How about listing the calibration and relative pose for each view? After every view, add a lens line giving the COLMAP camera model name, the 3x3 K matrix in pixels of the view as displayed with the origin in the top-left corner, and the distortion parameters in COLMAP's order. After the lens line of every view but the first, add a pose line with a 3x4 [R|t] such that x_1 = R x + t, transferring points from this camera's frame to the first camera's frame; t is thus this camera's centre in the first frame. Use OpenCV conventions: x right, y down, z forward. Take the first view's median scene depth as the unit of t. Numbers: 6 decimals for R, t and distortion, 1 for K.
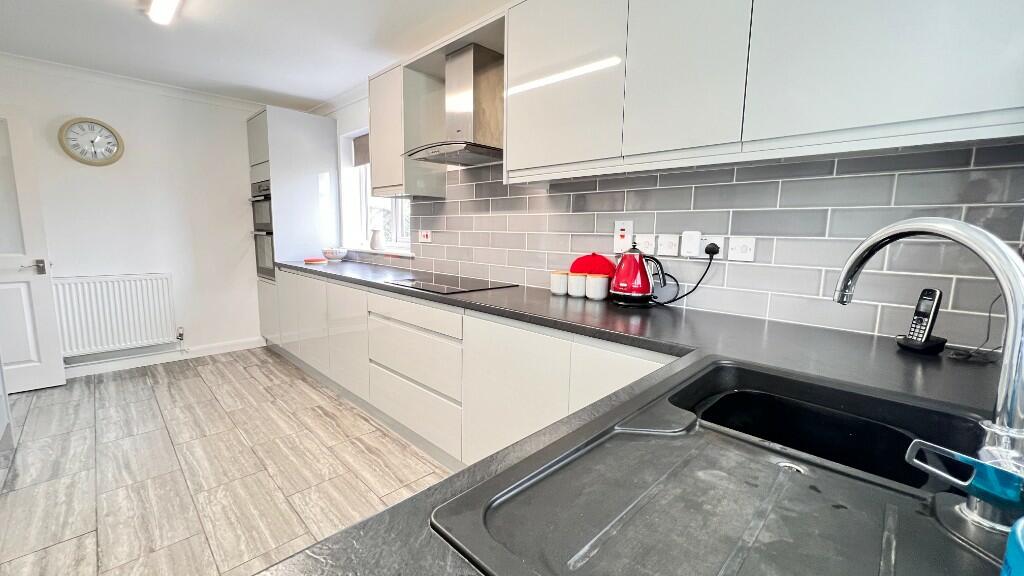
lens RADIAL K [[409.4, 0, 512.5], [0, 409.4, 286.2], [0, 0, 1]] dist [-0.000340, -0.000743]
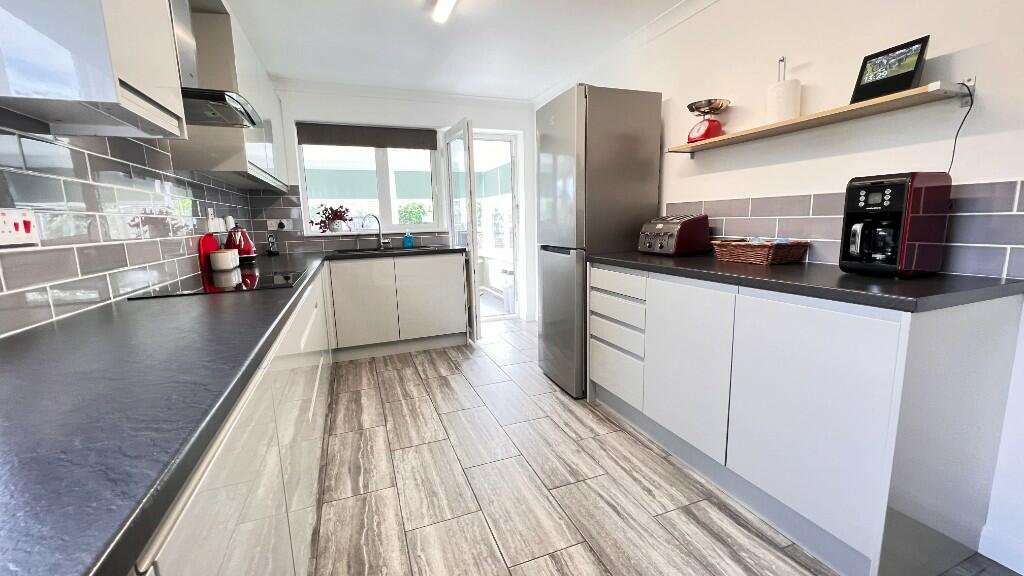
lens RADIAL K [[409.4, 0, 514.1], [0, 409.4, 284.0], [0, 0, 1]] dist [-0.000340, -0.000743]
pose [[-0.914369, -0.058376, 0.400650, -0.945778], [0.062006, 0.957688, 0.281048, -0.188127], [-0.400105, 0.281825, -0.872061, 1.472565]]
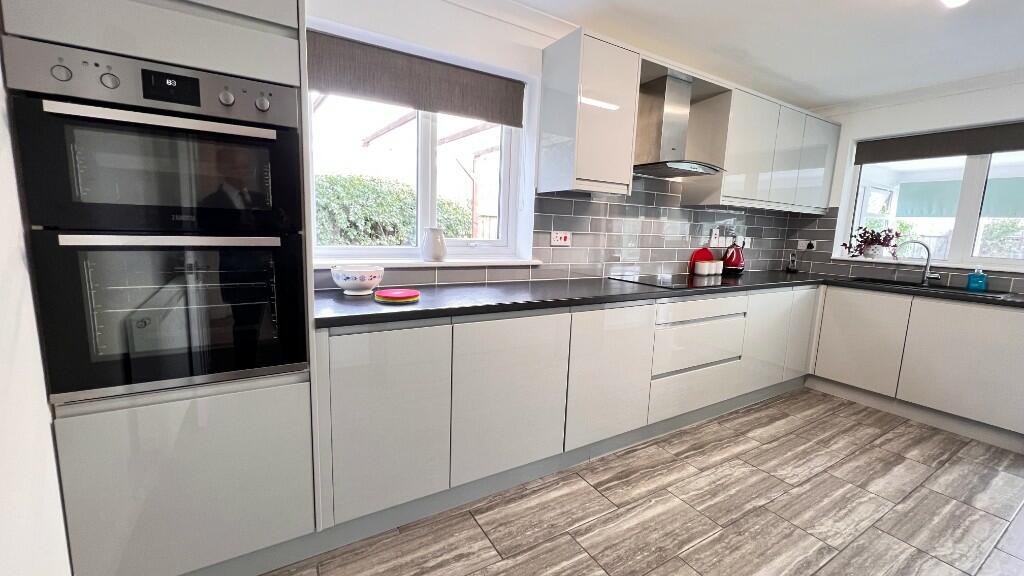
lens RADIAL K [[409.4, 0, 508.9], [0, 409.4, 285.1], [0, 0, 1]] dist [-0.000340, -0.000743]
pose [[0.253886, -0.145590, 0.956214, -1.380789], [0.096418, 0.987492, 0.124752, -0.184025], [-0.962417, 0.060523, 0.264748, 1.137210]]
